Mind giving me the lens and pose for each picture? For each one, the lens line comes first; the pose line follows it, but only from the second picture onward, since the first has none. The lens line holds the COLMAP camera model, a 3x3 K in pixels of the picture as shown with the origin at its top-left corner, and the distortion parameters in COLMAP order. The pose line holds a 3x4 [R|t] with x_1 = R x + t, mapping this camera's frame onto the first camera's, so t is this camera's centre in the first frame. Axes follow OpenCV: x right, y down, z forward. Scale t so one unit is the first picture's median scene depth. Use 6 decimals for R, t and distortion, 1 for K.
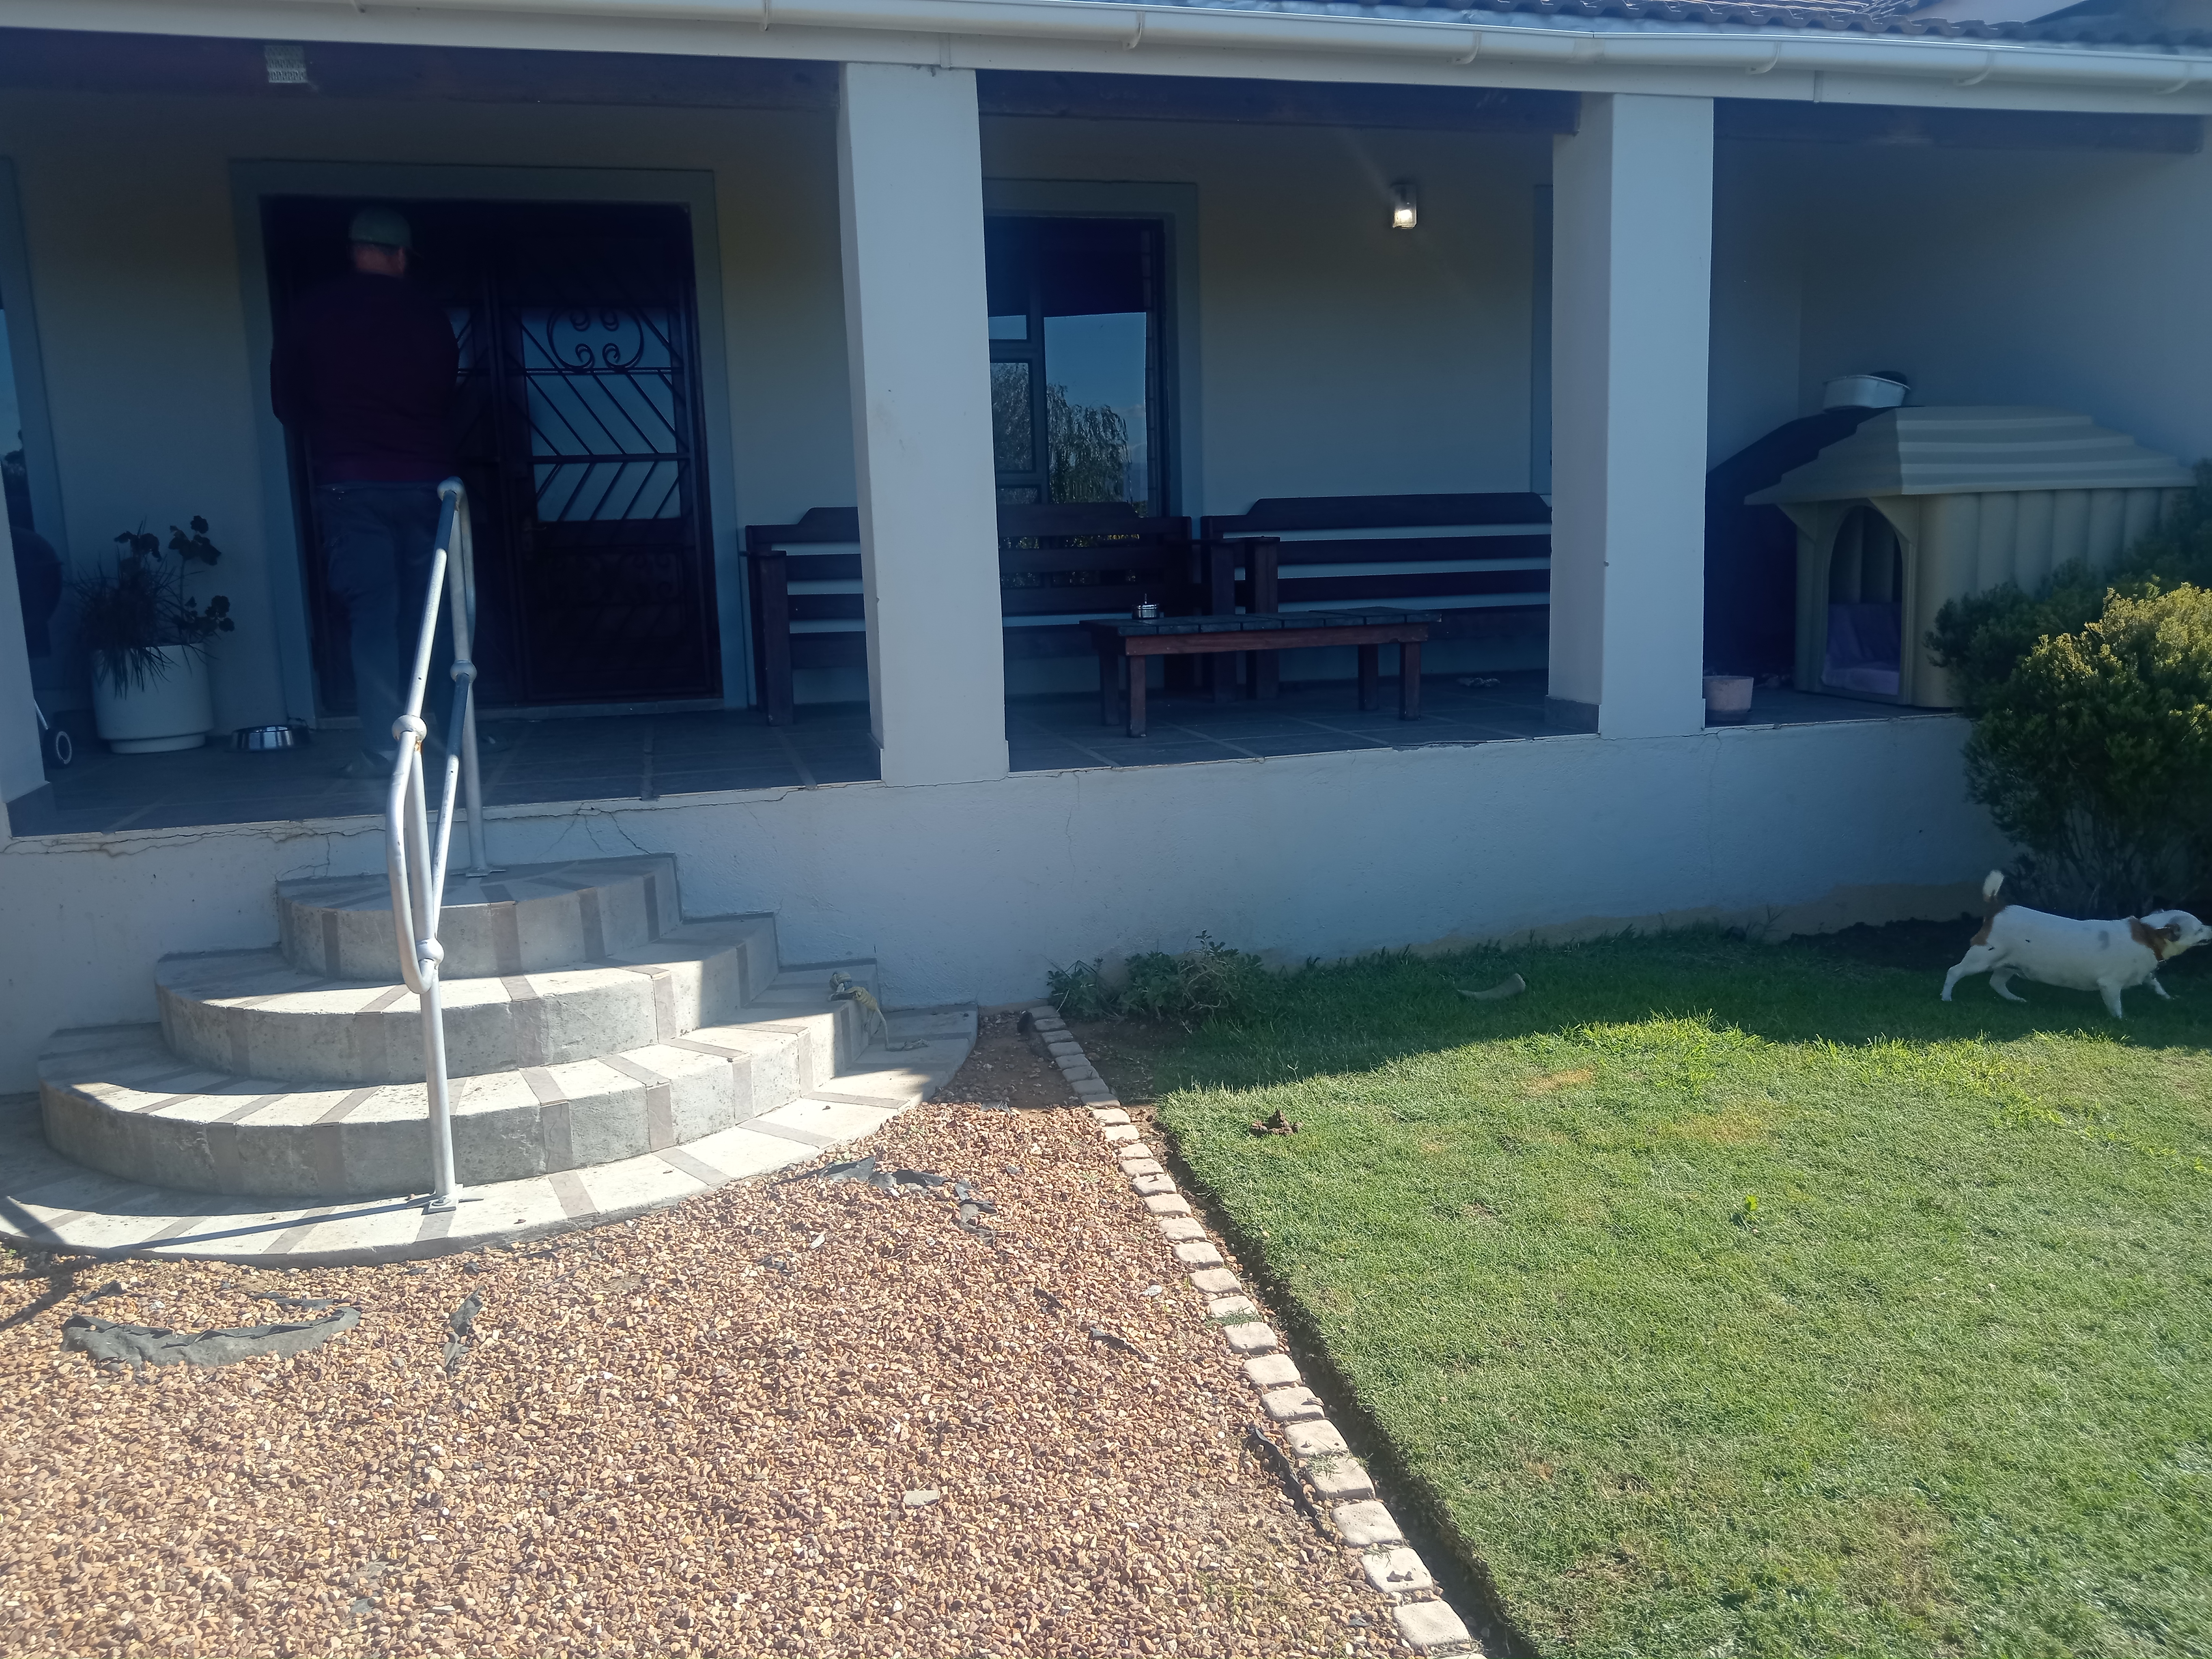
lens RADIAL K [[1652.3, 0, 1106.0], [0, 1652.3, 829.5], [0, 0, 1]] dist [0.004362, -0.009592]
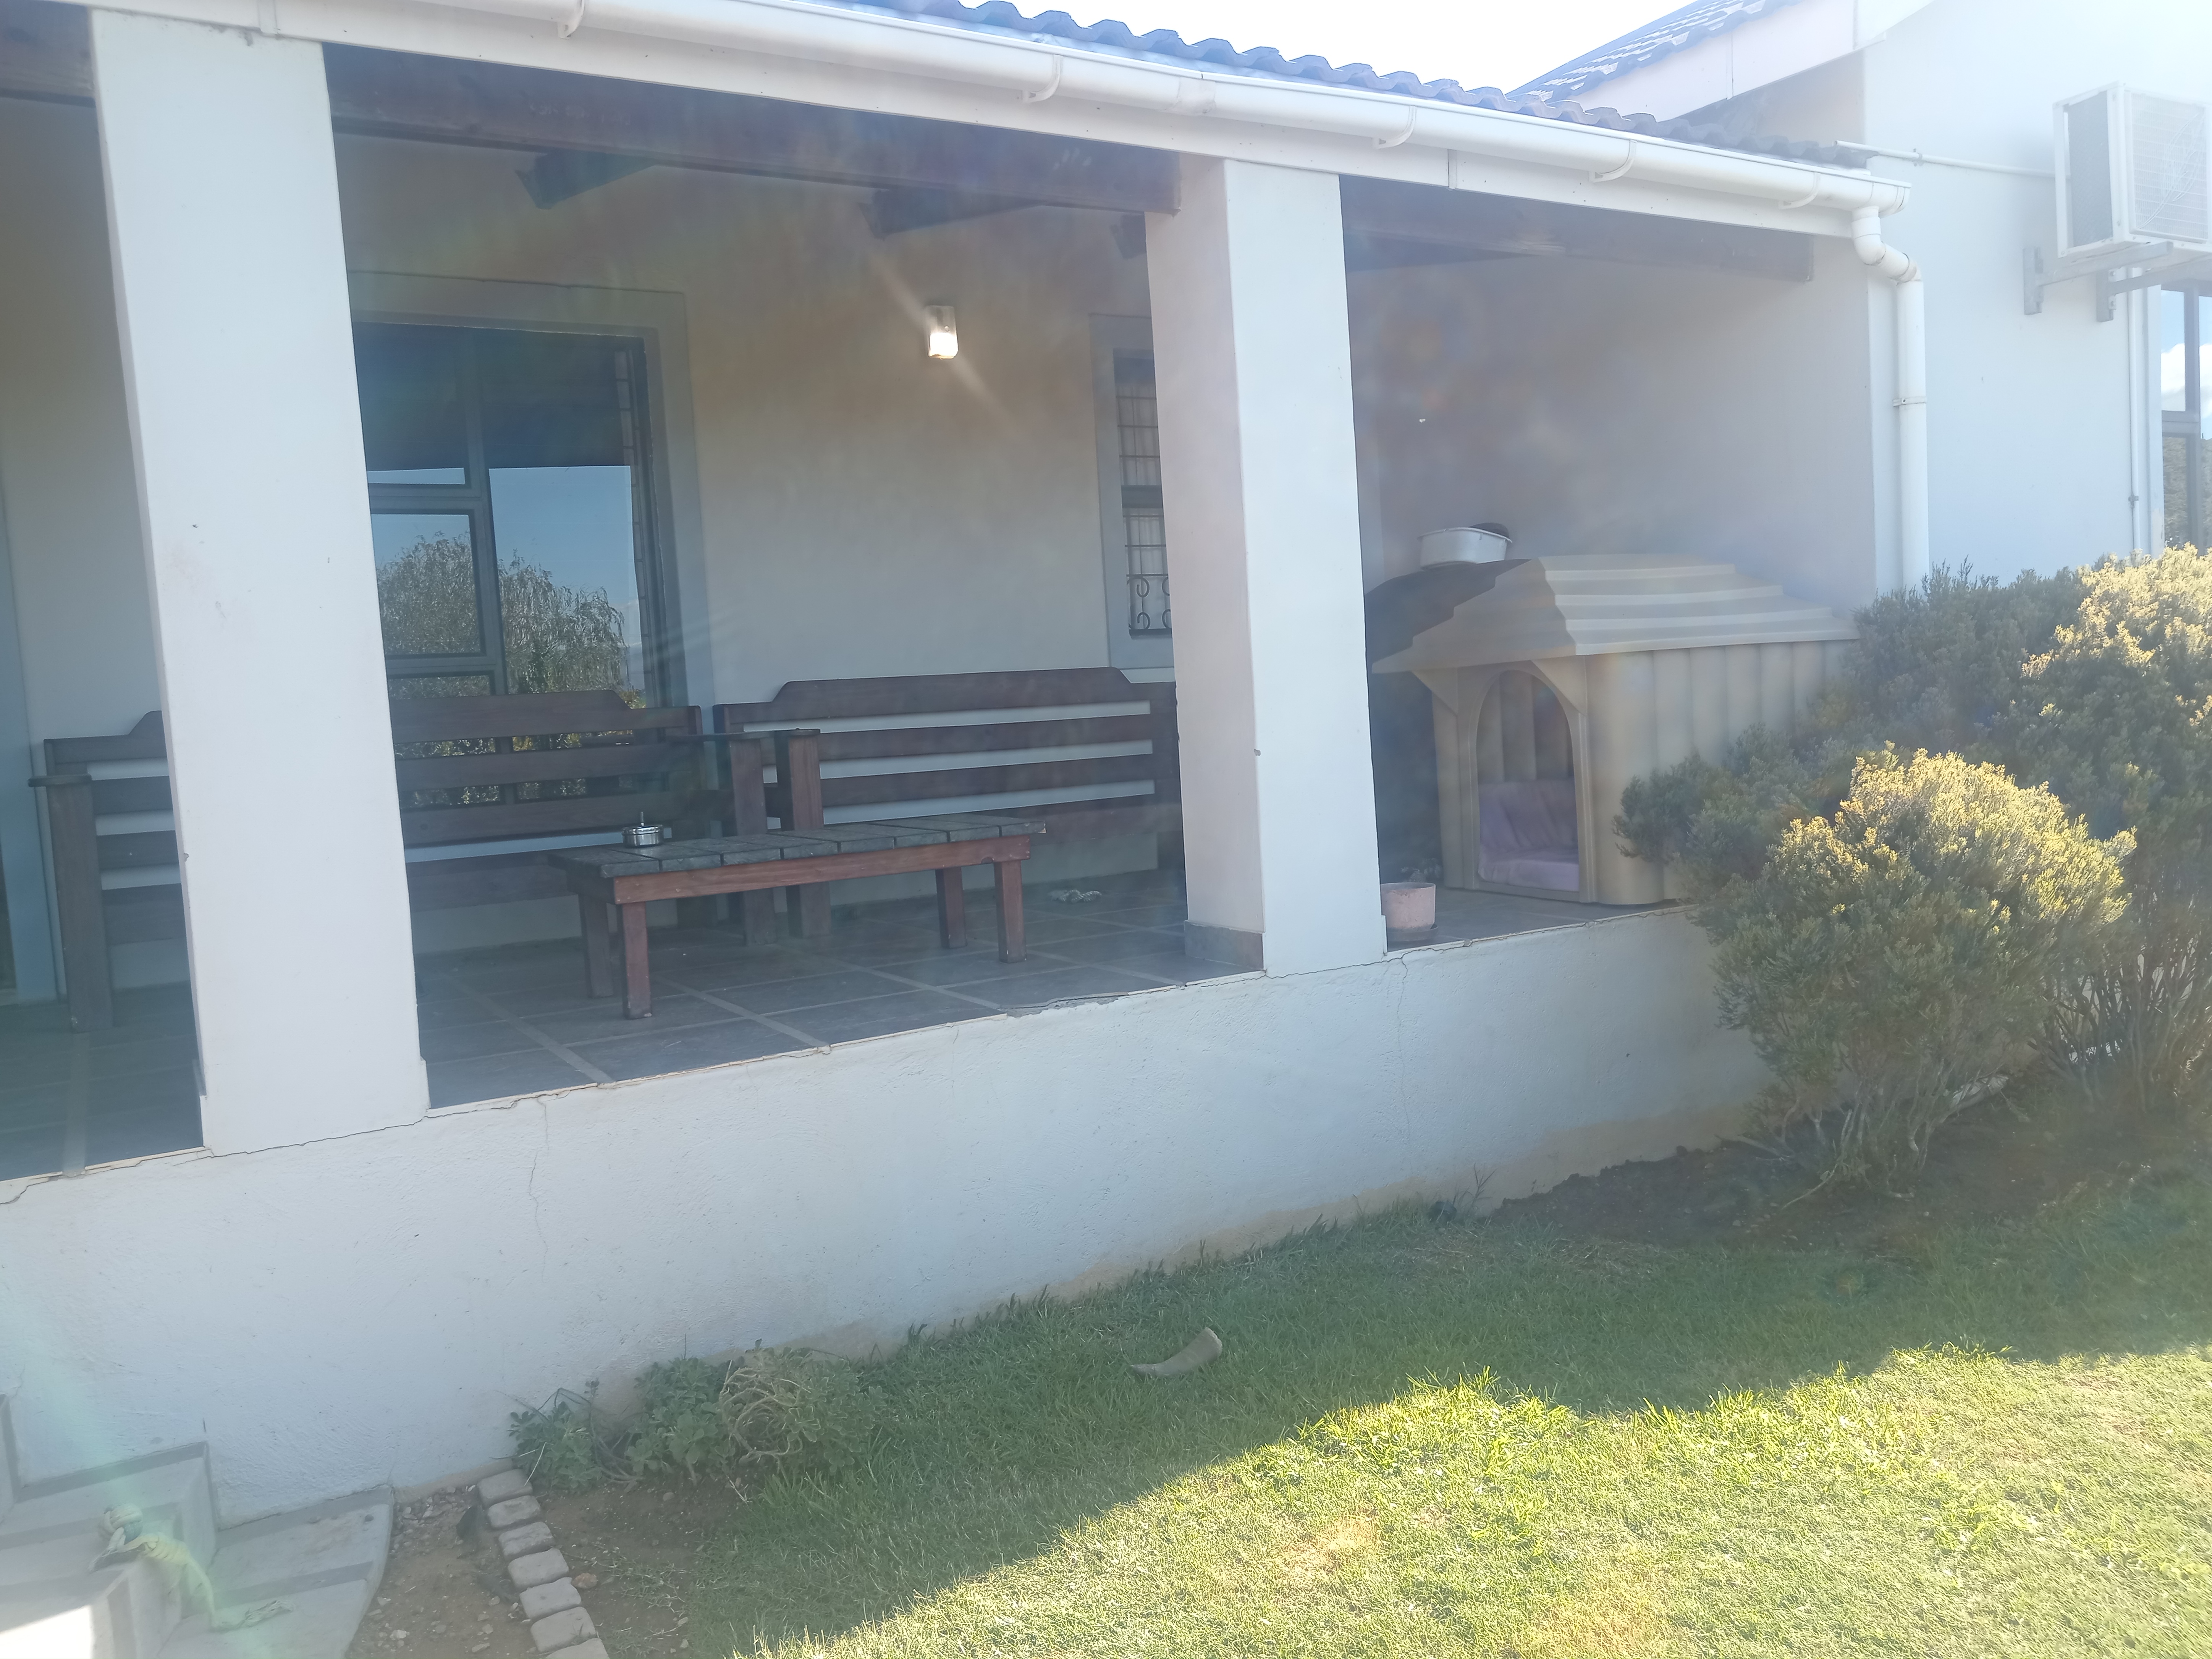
lens RADIAL K [[1652.3, 0, 1106.0], [0, 1652.3, 829.5], [0, 0, 1]] dist [0.004362, -0.009592]
pose [[0.957964, -0.050727, 0.282367, 0.016433], [0.081037, 0.992008, -0.096714, -0.057587], [-0.275204, 0.115531, 0.954419, 0.297646]]
